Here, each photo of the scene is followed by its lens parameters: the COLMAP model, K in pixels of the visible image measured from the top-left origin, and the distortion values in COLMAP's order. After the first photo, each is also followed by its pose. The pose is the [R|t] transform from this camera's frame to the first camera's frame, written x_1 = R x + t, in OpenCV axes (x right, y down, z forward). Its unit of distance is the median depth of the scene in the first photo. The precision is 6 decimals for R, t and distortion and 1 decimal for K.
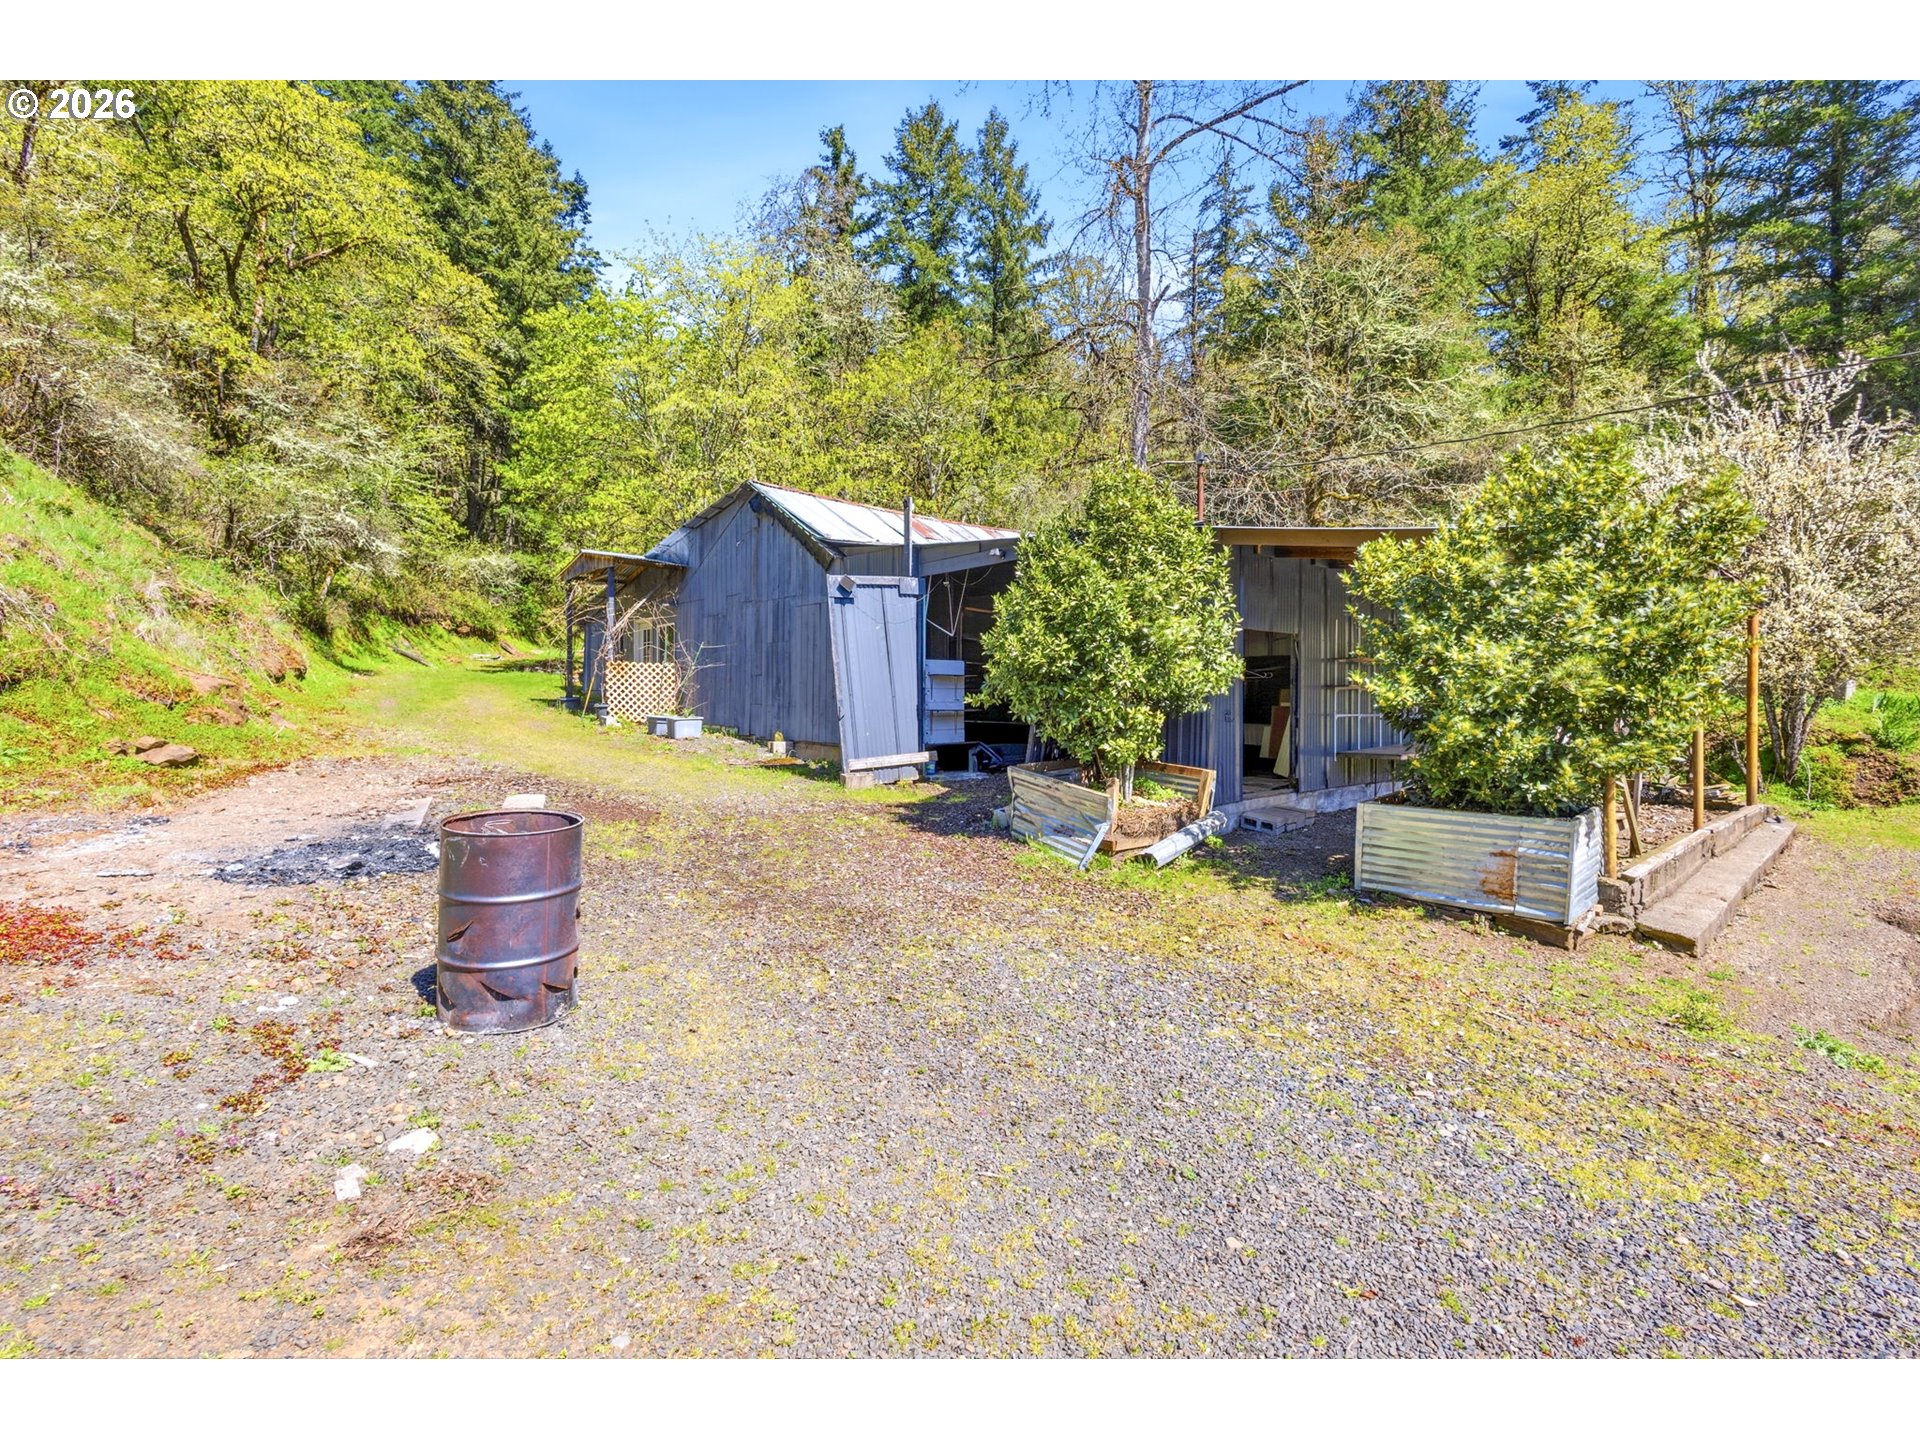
lens RADIAL K [[871.4, 0, 960.0], [0, 871.4, 720.0], [0, 0, 1]] dist [0.000046, -0.000385]
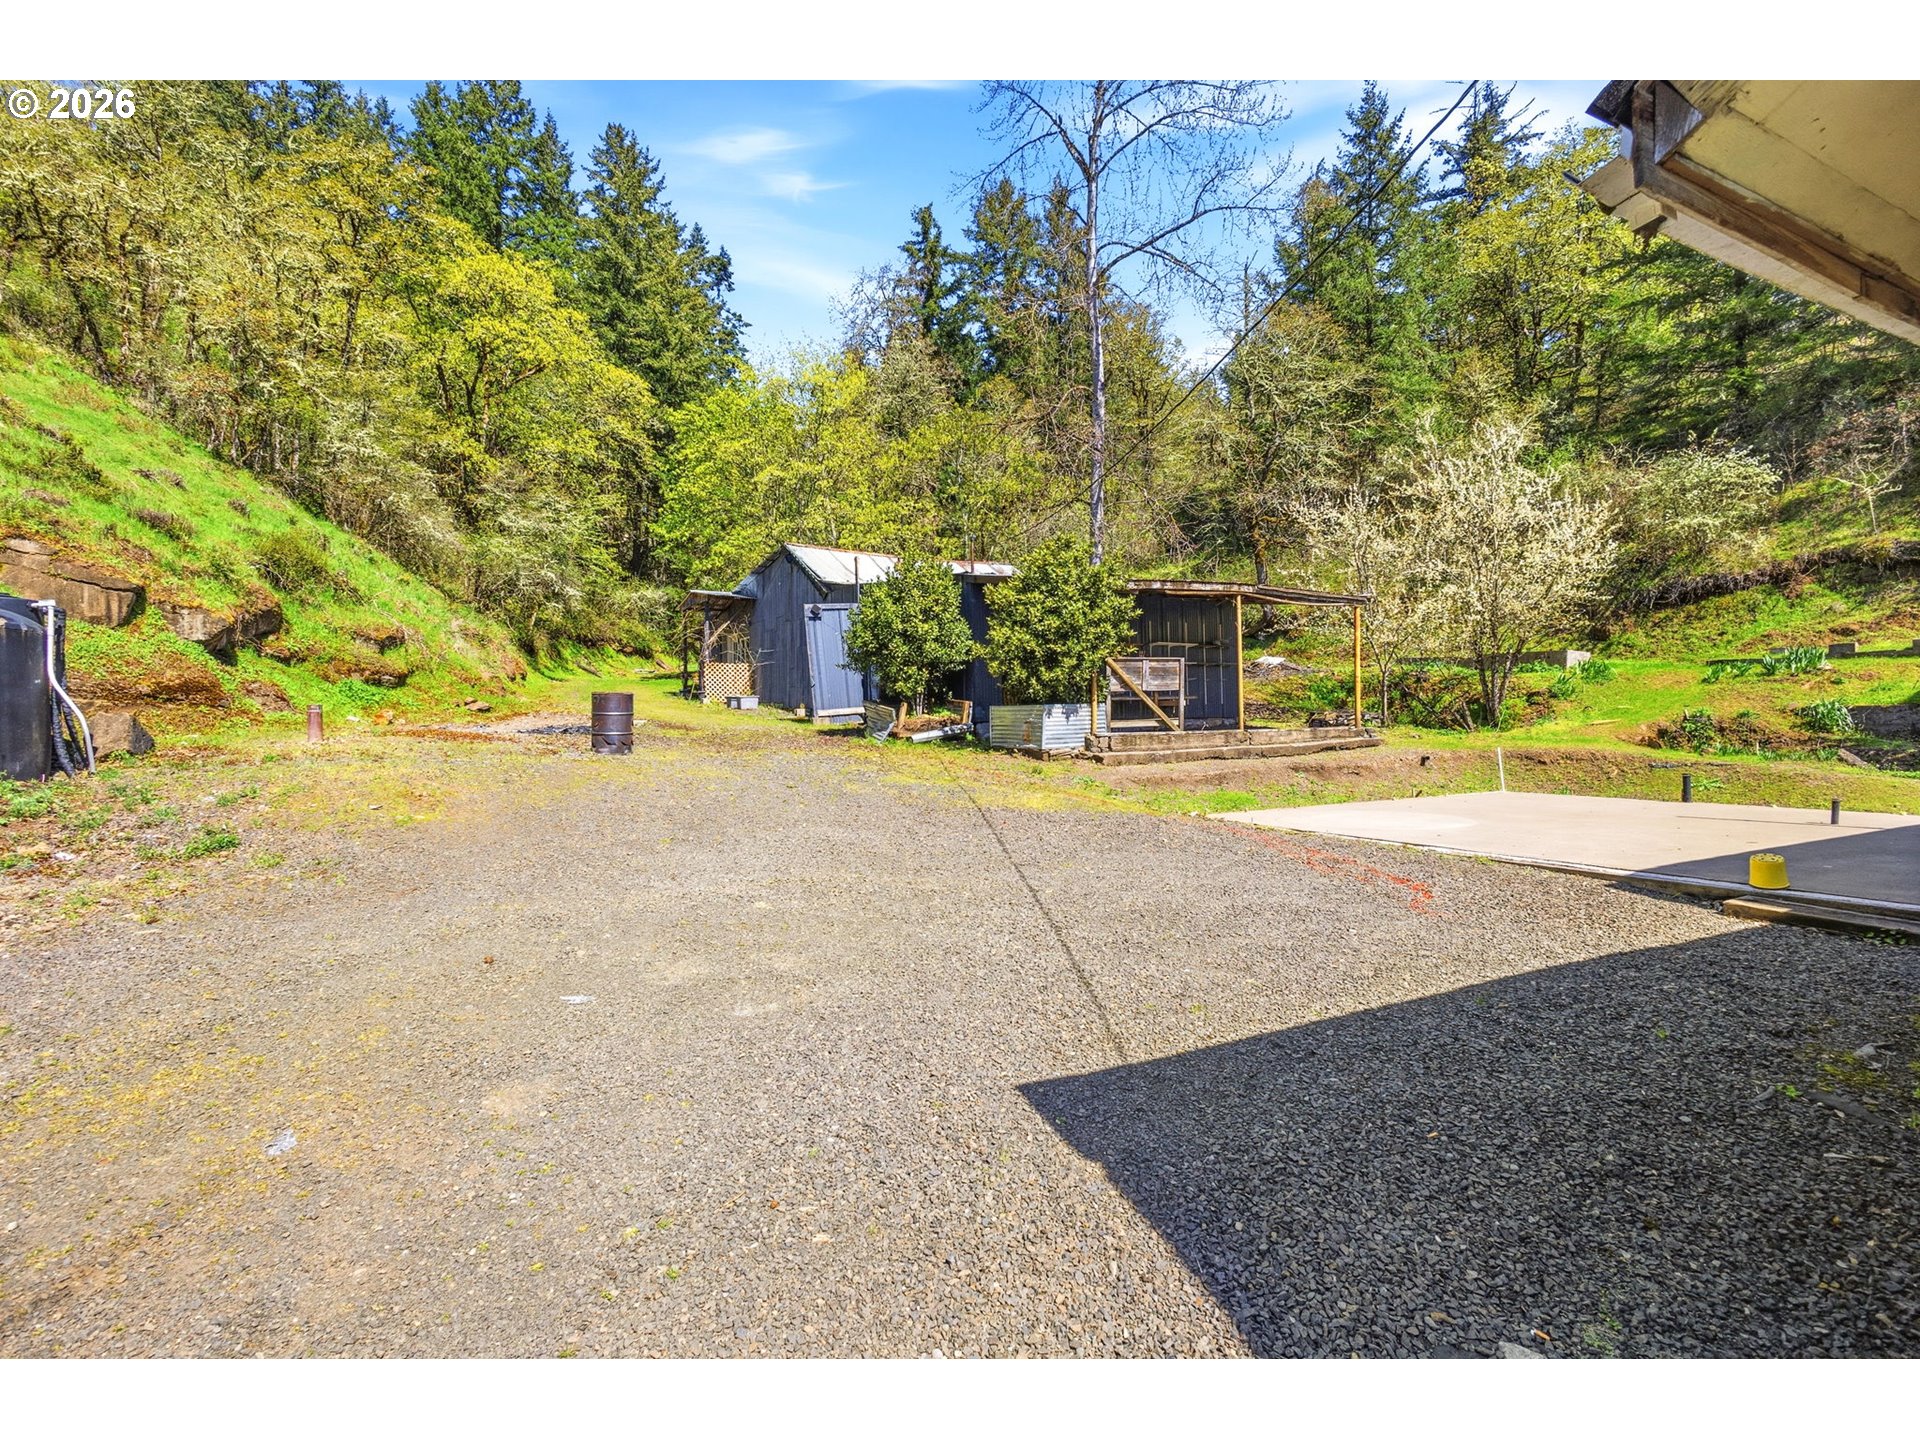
lens RADIAL K [[893.5, 0, 960.0], [0, 893.5, 720.0], [0, 0, 1]] dist [0.001178, -0.000018]
pose [[0.985190, -0.015645, -0.170751, 0.164677], [0.012797, 0.999760, -0.017771, 0.036247], [0.170988, 0.015322, 0.985154, -0.255259]]
